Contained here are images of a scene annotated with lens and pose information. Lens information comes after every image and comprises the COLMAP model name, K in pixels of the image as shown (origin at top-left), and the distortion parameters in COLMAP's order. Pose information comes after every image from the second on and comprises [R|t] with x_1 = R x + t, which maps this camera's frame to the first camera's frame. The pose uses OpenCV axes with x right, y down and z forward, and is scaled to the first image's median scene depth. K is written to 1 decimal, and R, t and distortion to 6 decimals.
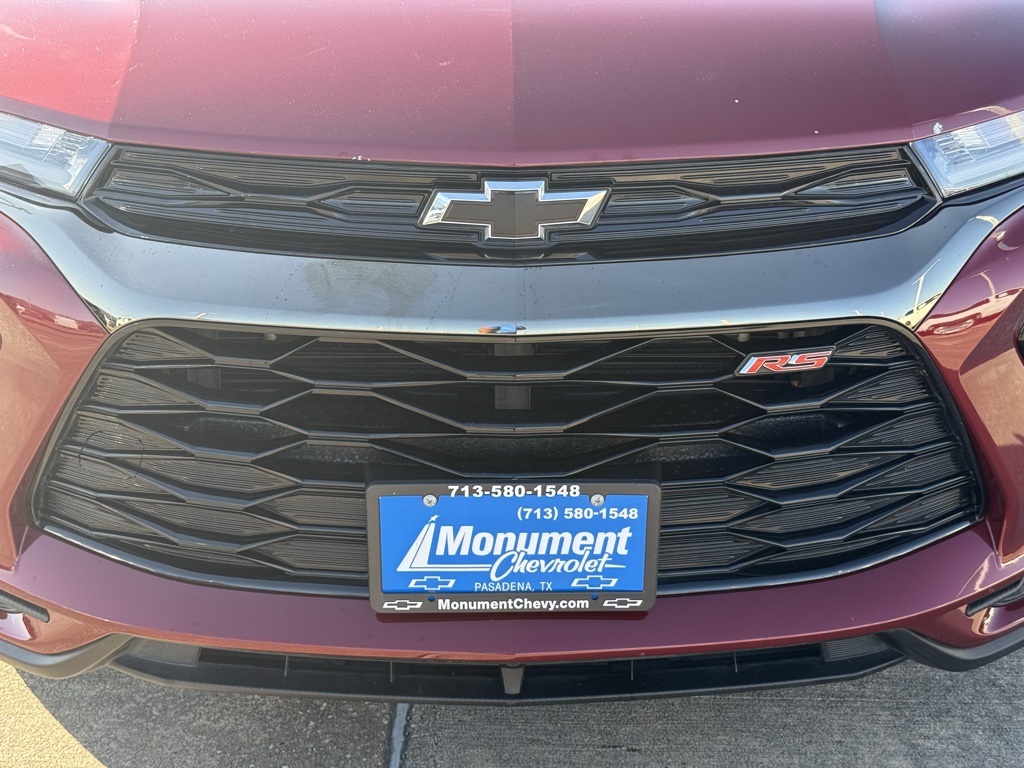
lens RADIAL K [[1434.2, 0, 512.0], [0, 1434.2, 384.0], [0, 0, 1]] dist [0.178675, -0.323772]
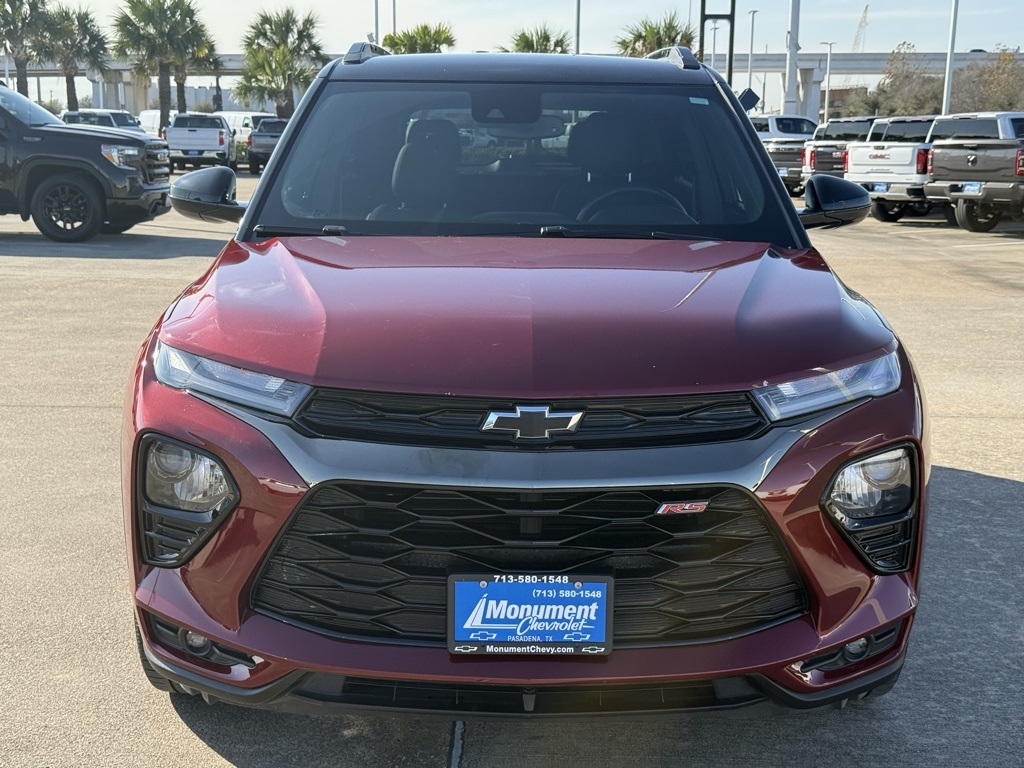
lens RADIAL K [[1434.2, 0, 512.0], [0, 1434.2, 384.0], [0, 0, 1]] dist [0.178675, -0.323772]
pose [[0.999883, 0.009633, -0.011899, -0.003106], [-0.011772, 0.980672, -0.195305, 0.181605], [0.009787, 0.195422, 0.980670, -0.773327]]
